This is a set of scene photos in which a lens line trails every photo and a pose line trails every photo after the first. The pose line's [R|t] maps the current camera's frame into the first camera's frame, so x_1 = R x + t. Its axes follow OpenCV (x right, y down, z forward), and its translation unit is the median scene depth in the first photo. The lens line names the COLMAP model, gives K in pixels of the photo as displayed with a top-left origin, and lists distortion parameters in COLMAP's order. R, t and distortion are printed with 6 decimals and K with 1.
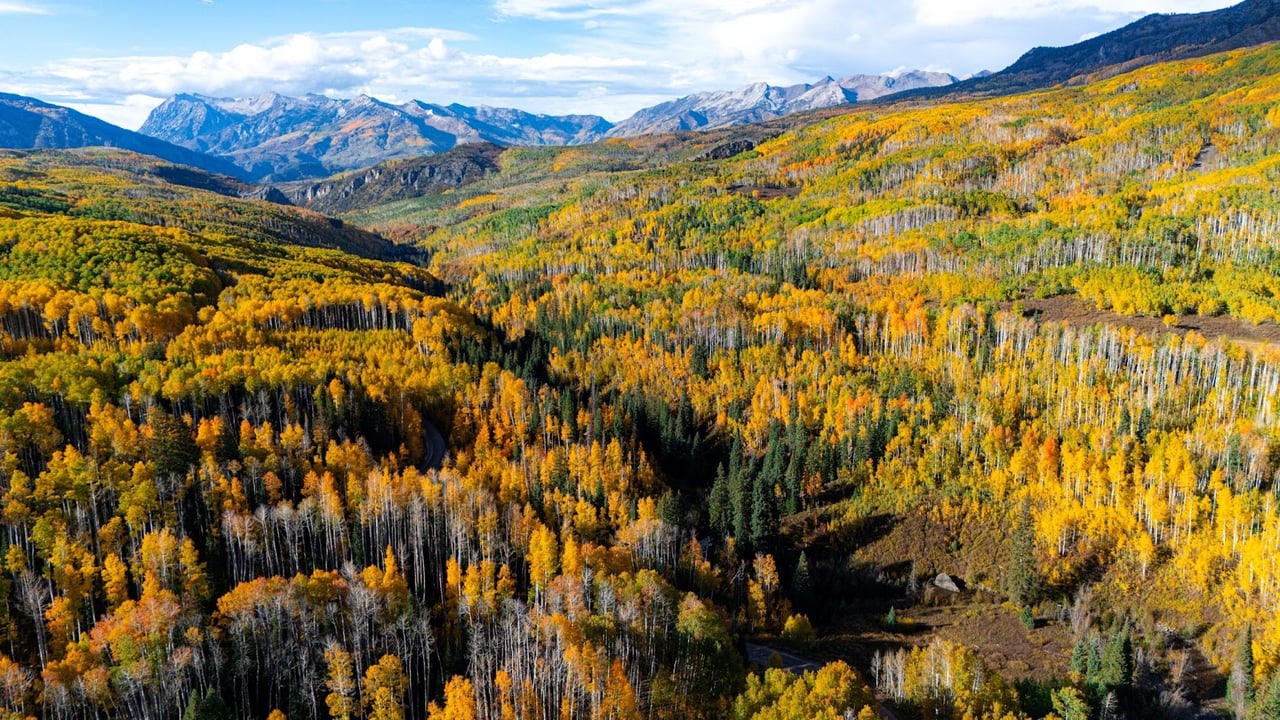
lens RADIAL K [[949.0, 0, 644.2], [0, 949.0, 368.3], [0, 0, 1]] dist [0.080093, -0.074404]
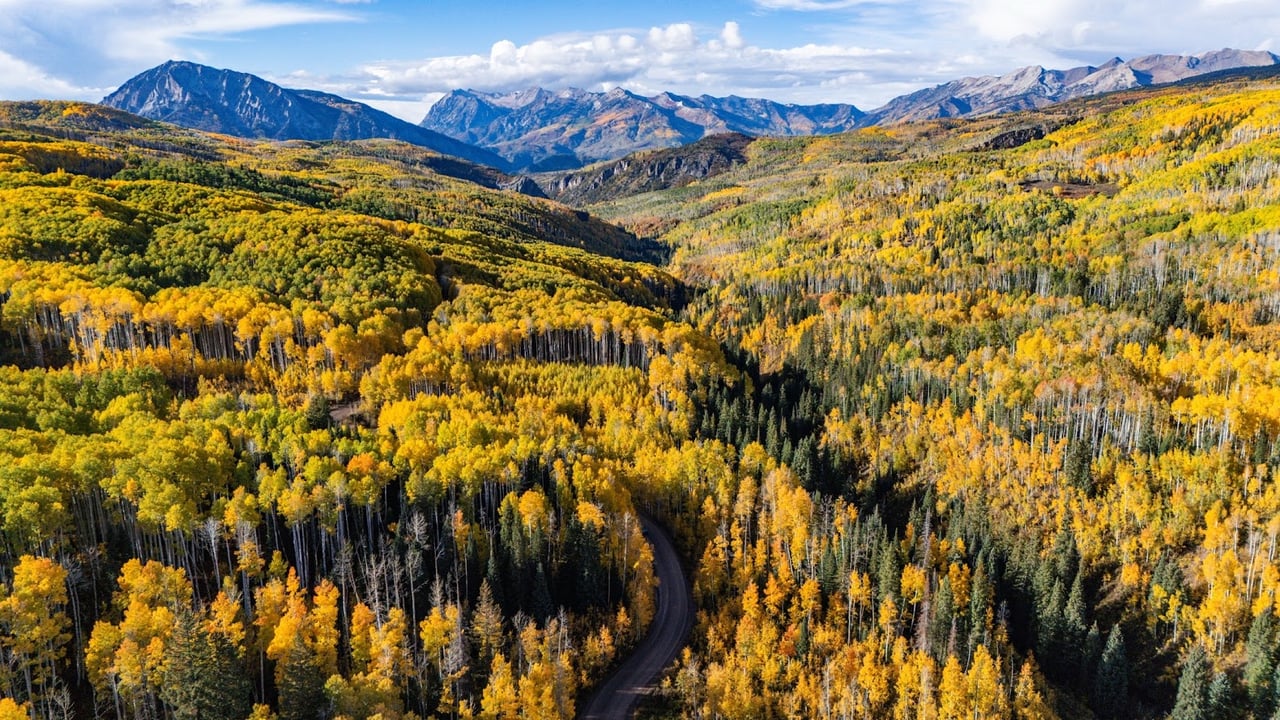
lens RADIAL K [[949.0, 0, 637.9], [0, 949.0, 366.9], [0, 0, 1]] dist [0.080093, -0.074404]
pose [[0.967571, 0.060184, -0.245326, -0.062092], [-0.058284, 0.998187, 0.015002, -0.055131], [0.245784, -0.000217, 0.969325, 0.247381]]
